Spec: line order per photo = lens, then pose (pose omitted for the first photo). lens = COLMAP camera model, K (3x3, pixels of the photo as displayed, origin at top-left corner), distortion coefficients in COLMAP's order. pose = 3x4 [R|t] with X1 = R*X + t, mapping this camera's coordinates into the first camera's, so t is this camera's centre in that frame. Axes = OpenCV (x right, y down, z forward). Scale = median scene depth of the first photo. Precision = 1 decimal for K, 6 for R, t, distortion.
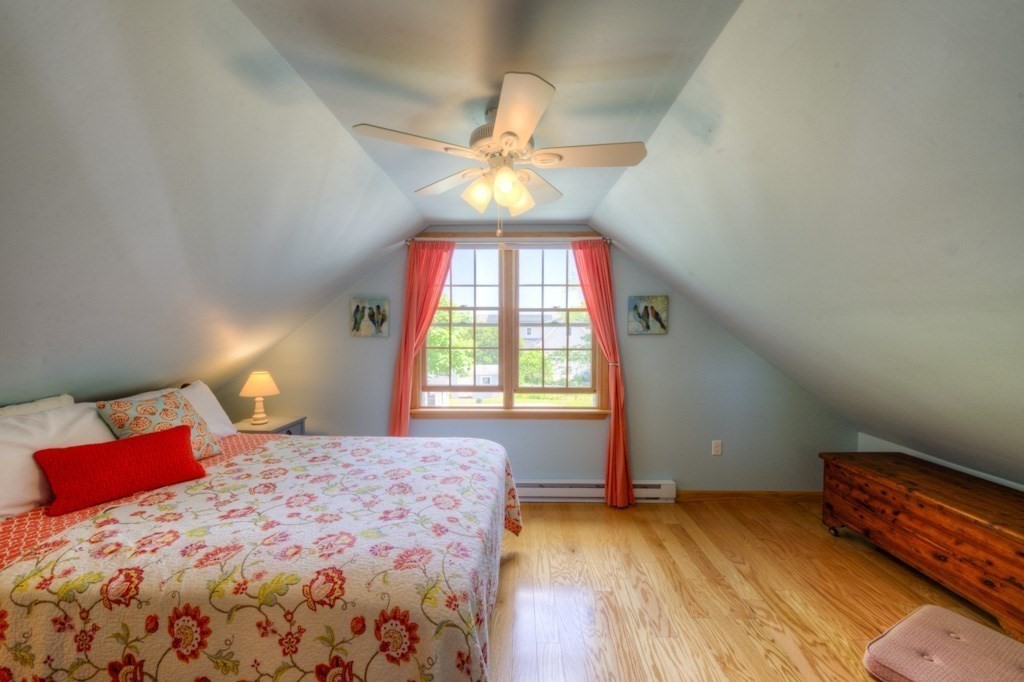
lens RADIAL K [[421.5, 0, 511.9], [0, 421.5, 337.6], [0, 0, 1]] dist [0.009264, -0.001188]
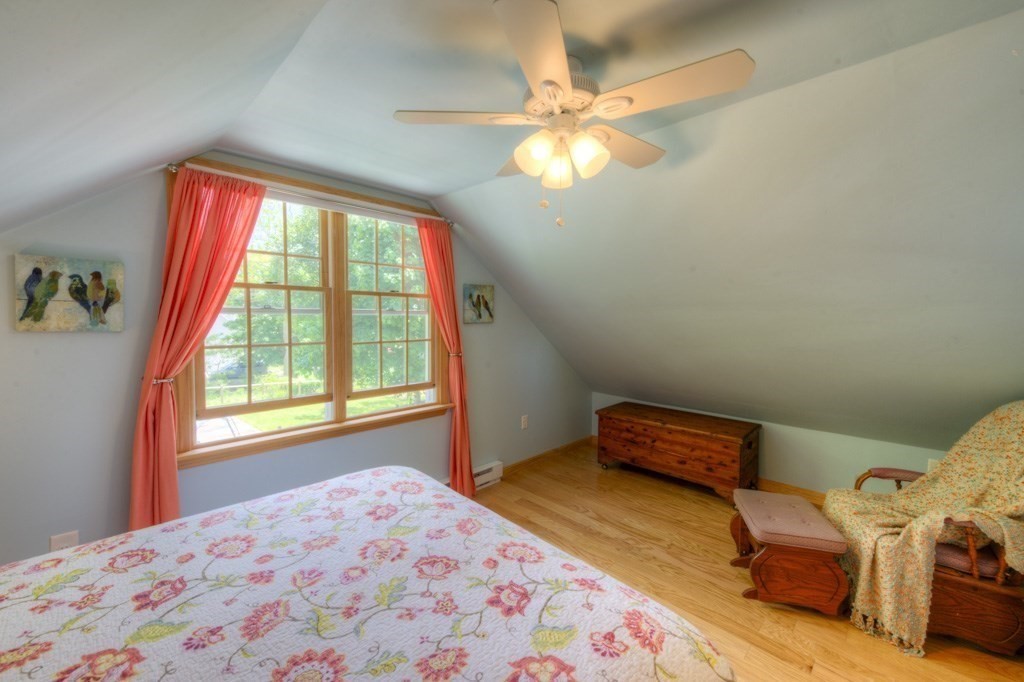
lens RADIAL K [[421.5, 0, 509.8], [0, 421.5, 324.3], [0, 0, 1]] dist [0.009264, -0.001188]
pose [[0.667859, -0.011365, 0.744201, -0.383104], [0.008040, 0.999935, 0.008055, -0.011863], [-0.744245, 0.000604, 0.667907, 0.272359]]
